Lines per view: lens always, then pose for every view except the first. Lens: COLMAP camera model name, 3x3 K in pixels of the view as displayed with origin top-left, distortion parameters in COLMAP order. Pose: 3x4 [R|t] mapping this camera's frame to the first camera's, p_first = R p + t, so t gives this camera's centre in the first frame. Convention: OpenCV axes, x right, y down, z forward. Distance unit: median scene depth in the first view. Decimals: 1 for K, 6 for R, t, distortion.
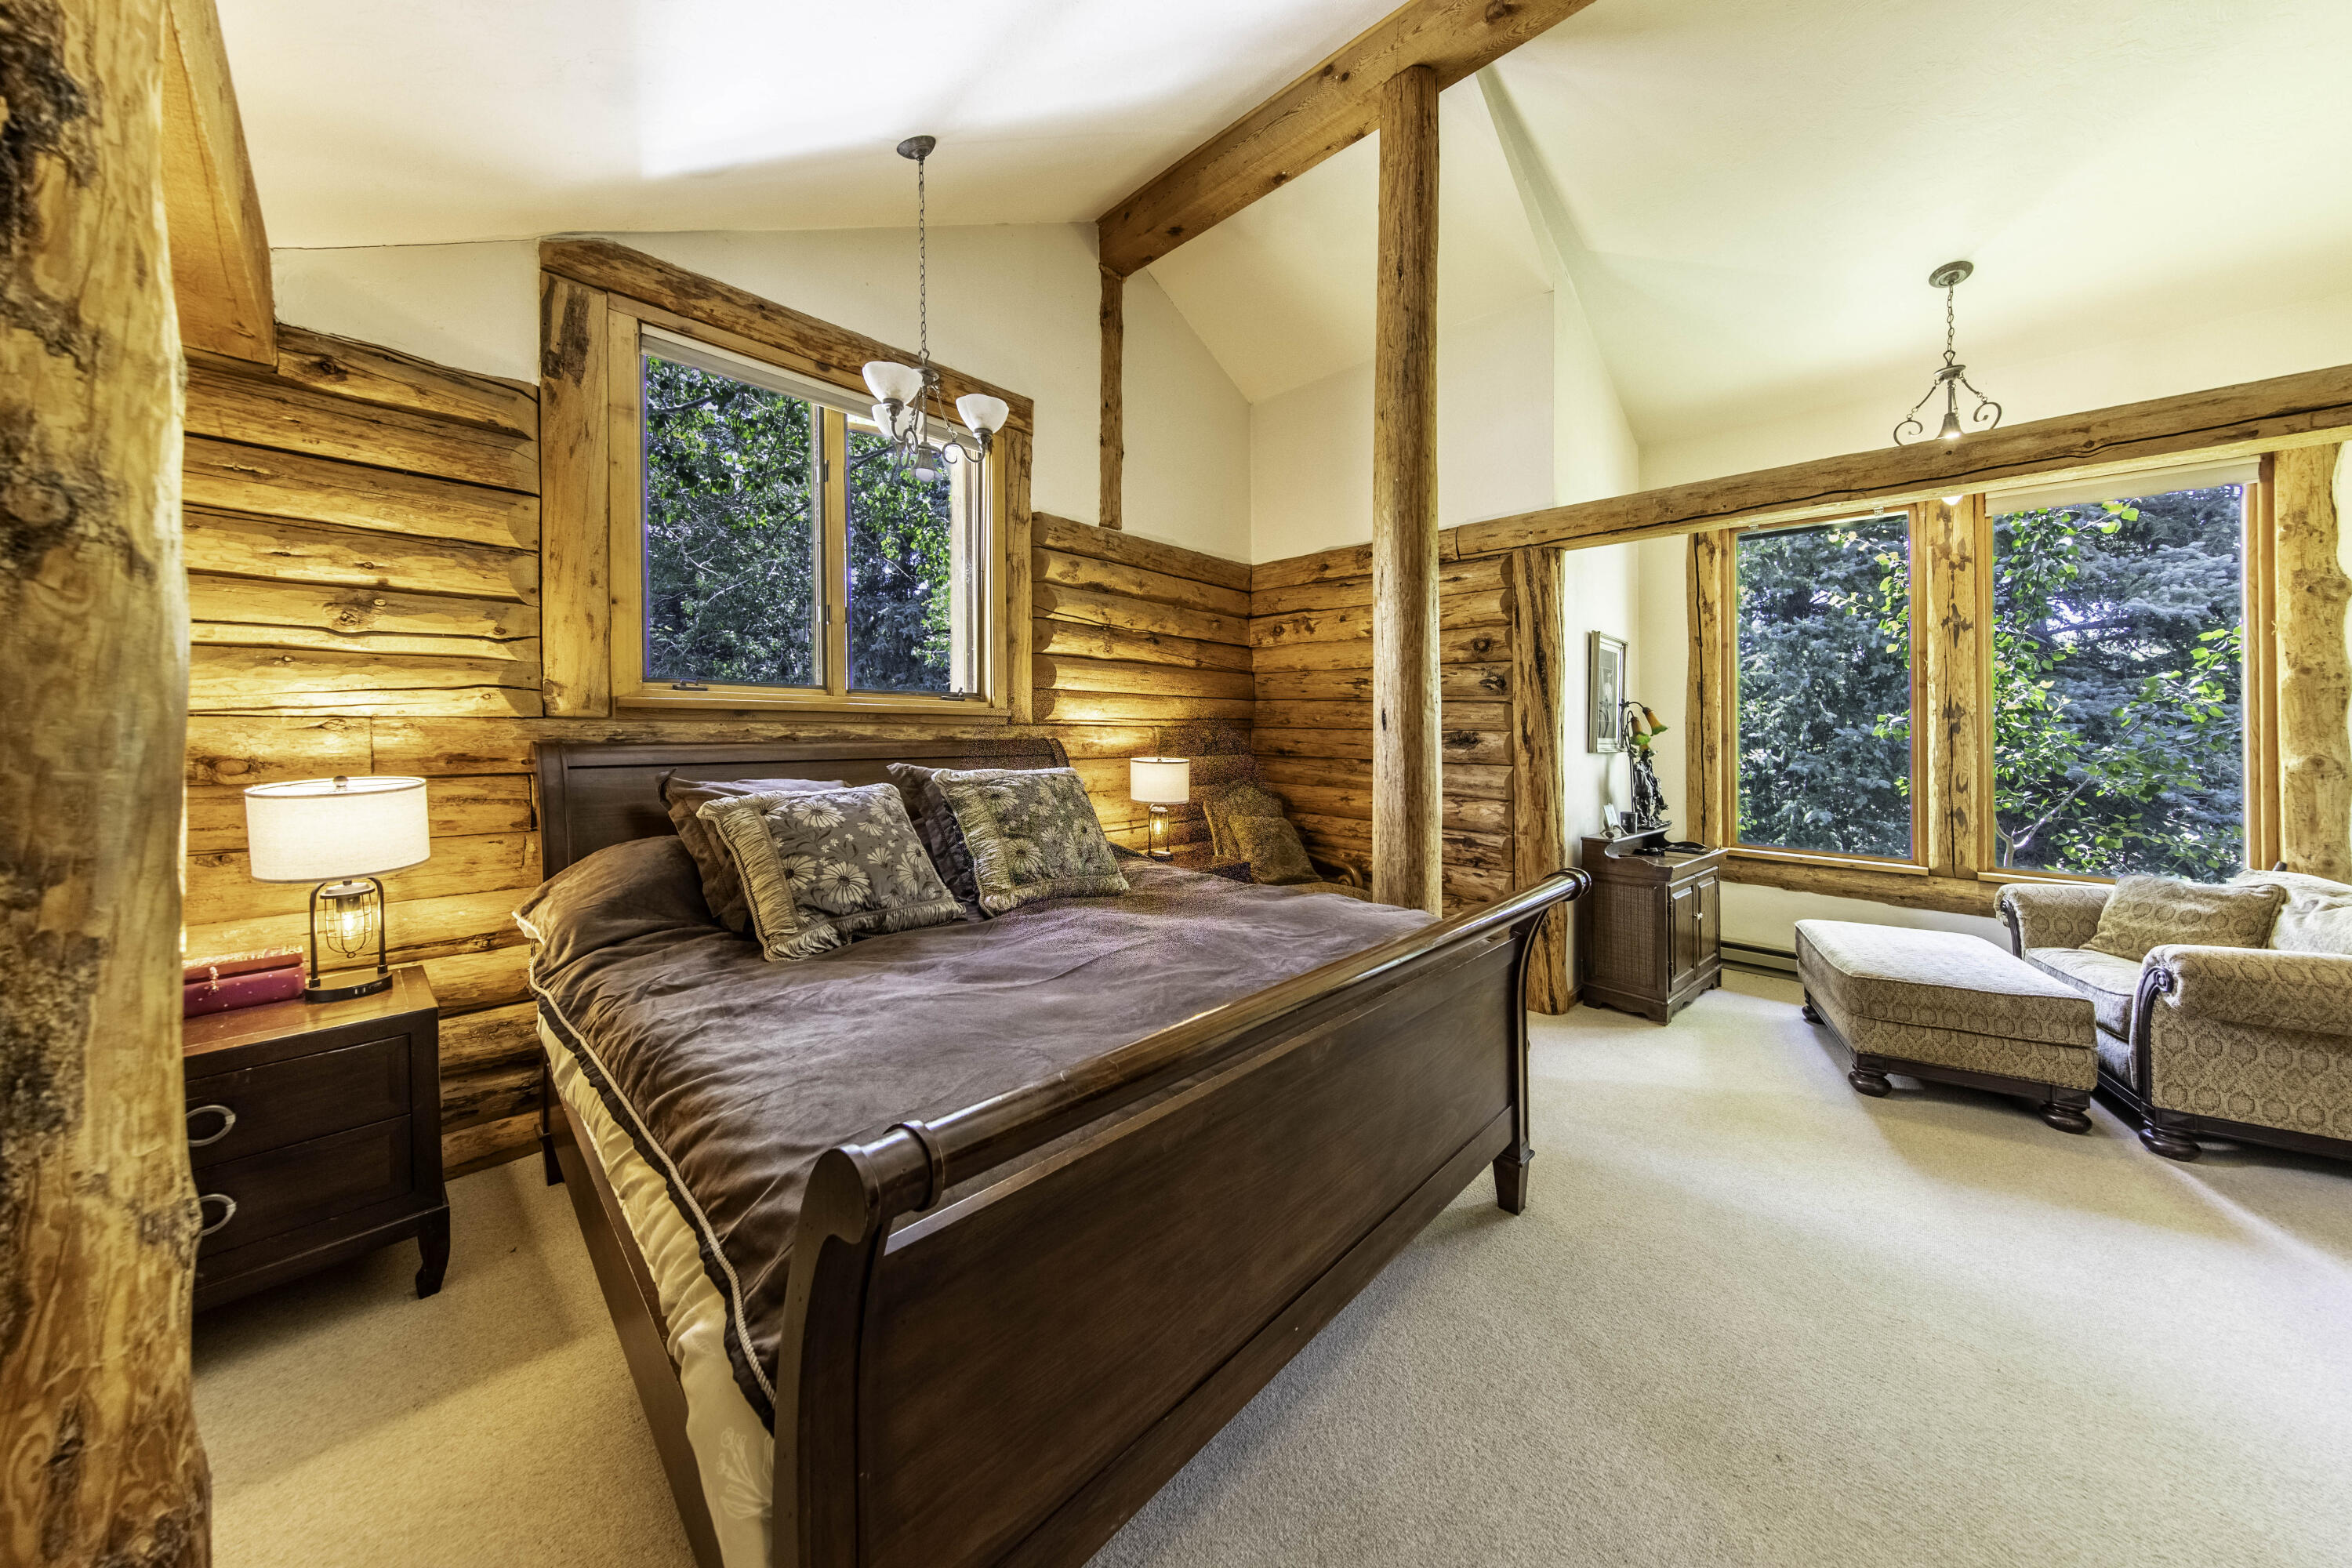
lens RADIAL K [[792.2, 0, 1216.2], [0, 792.2, 735.6], [0, 0, 1]] dist [0.006034, -0.001622]
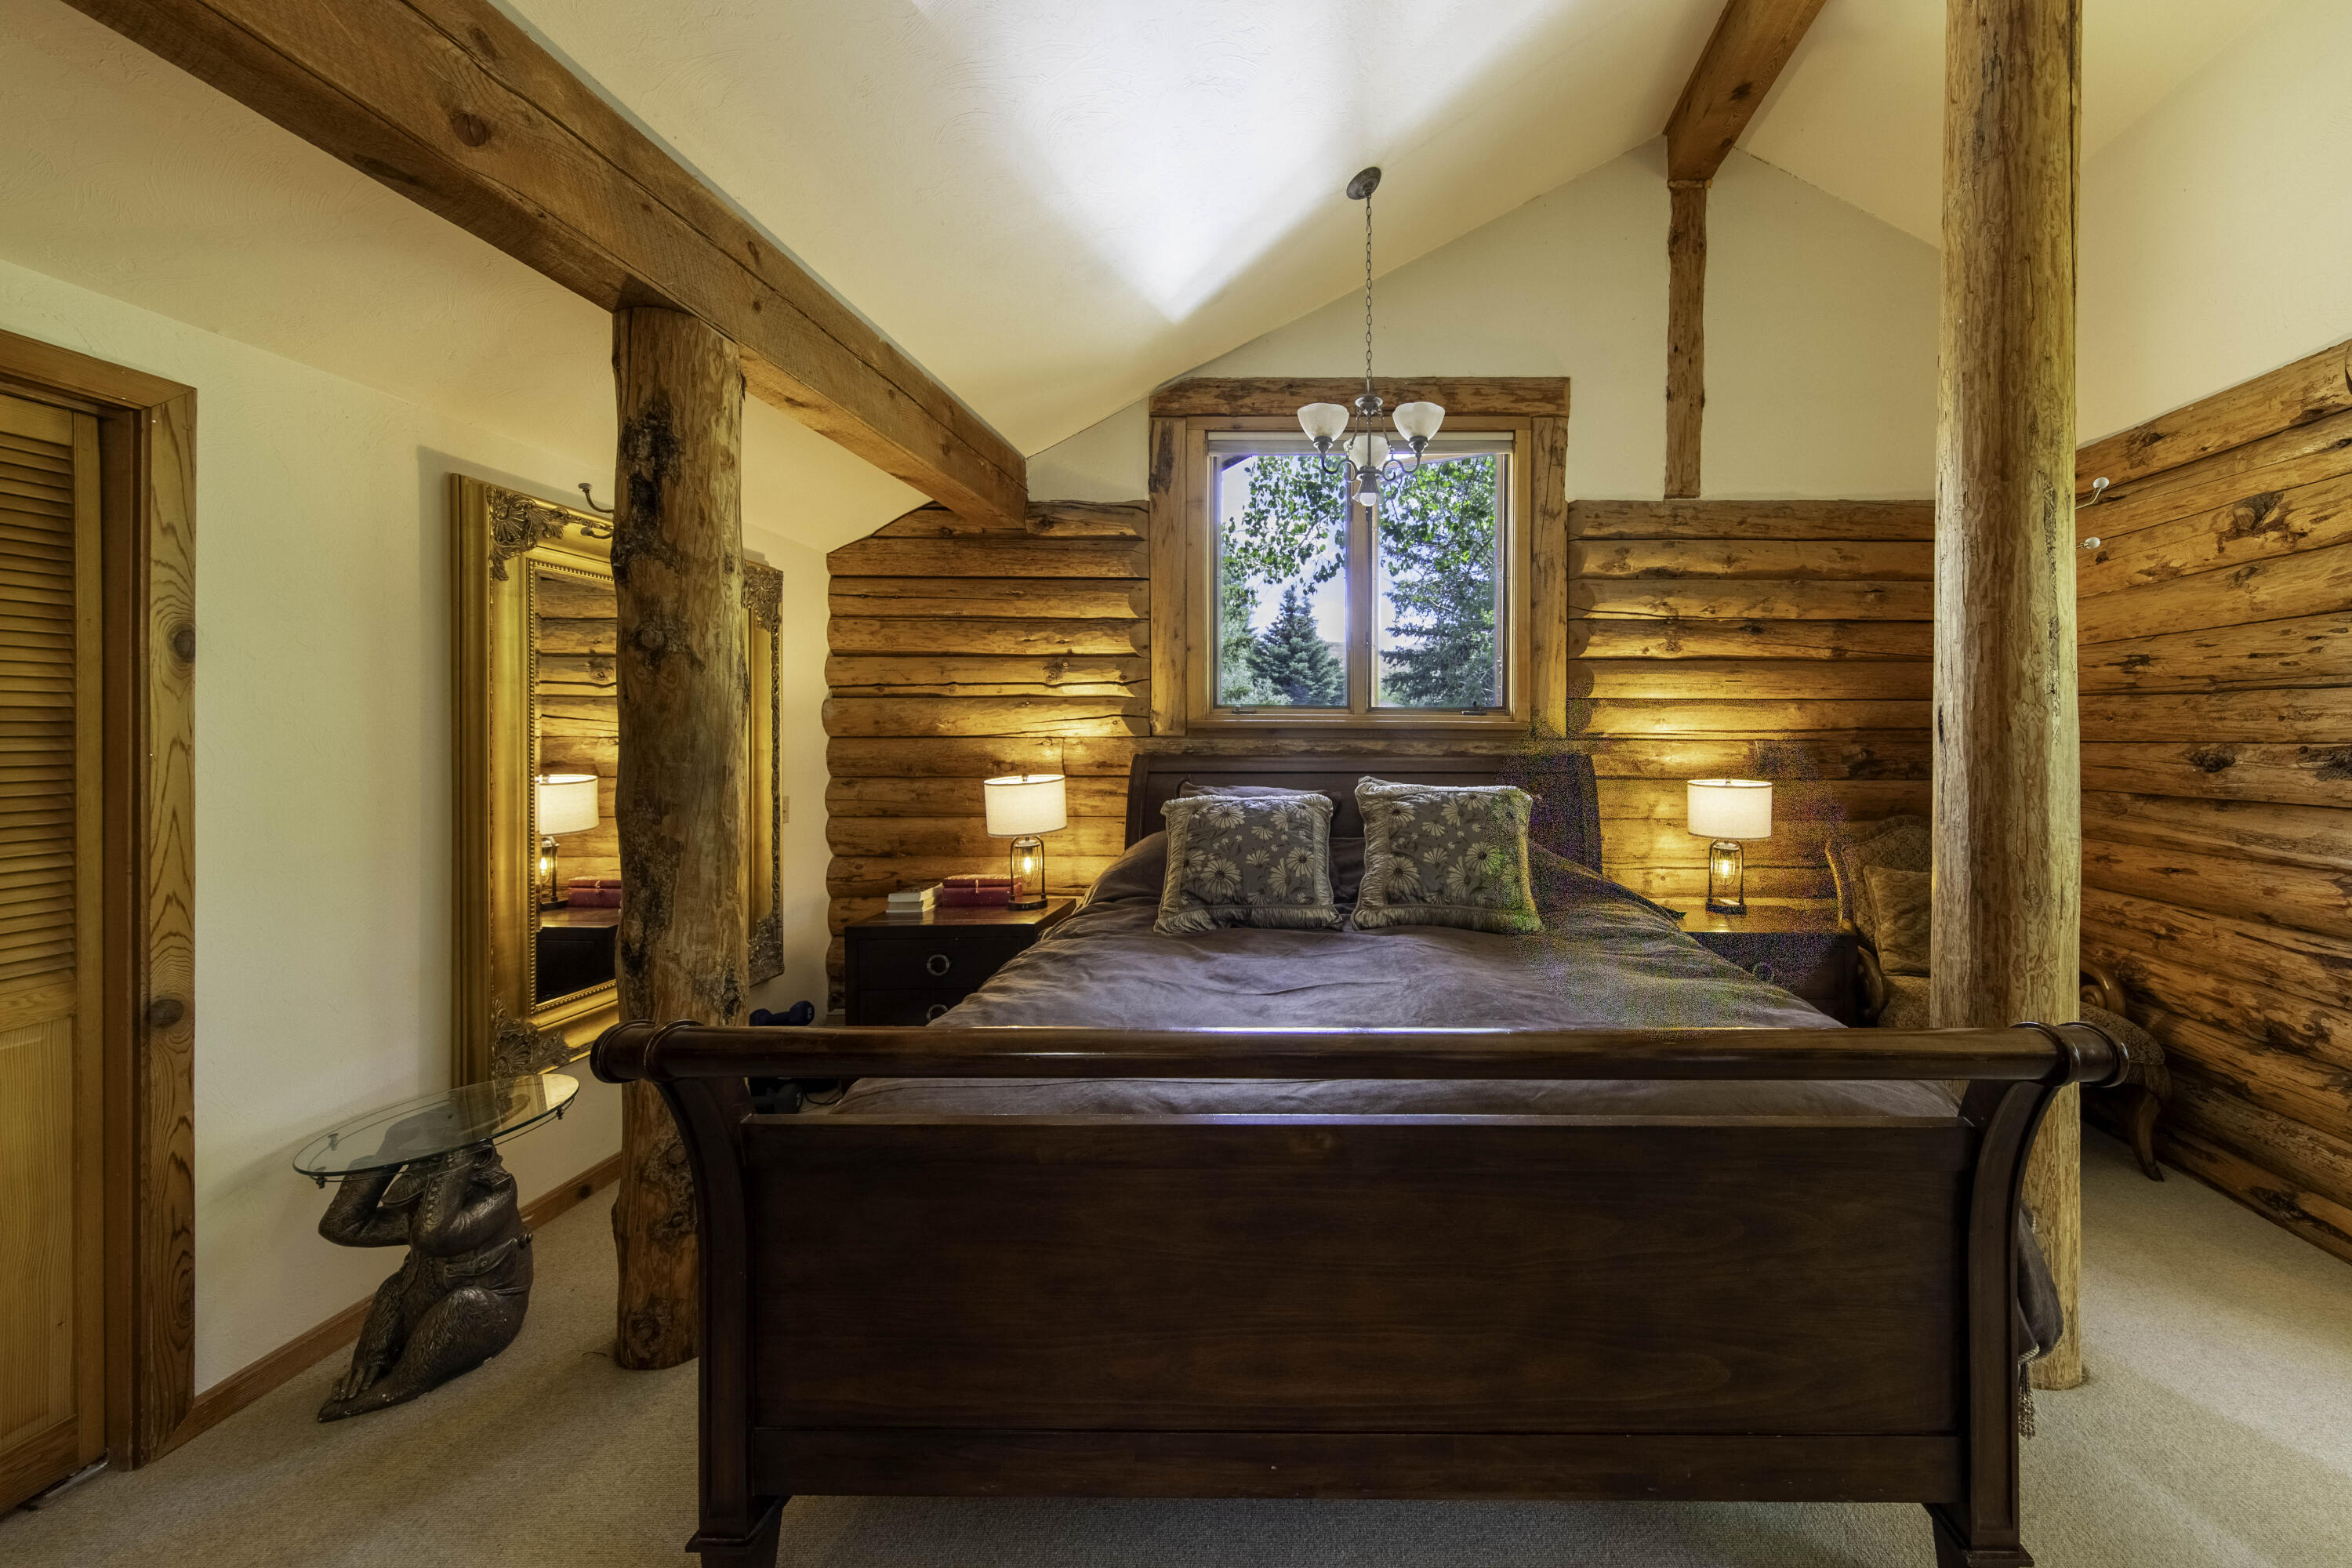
lens RADIAL K [[792.2, 0, 1232.4], [0, 792.2, 754.4], [0, 0, 1]] dist [0.006034, -0.001622]
pose [[0.661317, 0.005530, -0.750086, 0.290379], [-0.003982, 0.999985, 0.003861, 0.002449], [0.750096, 0.000434, 0.661329, 0.180840]]
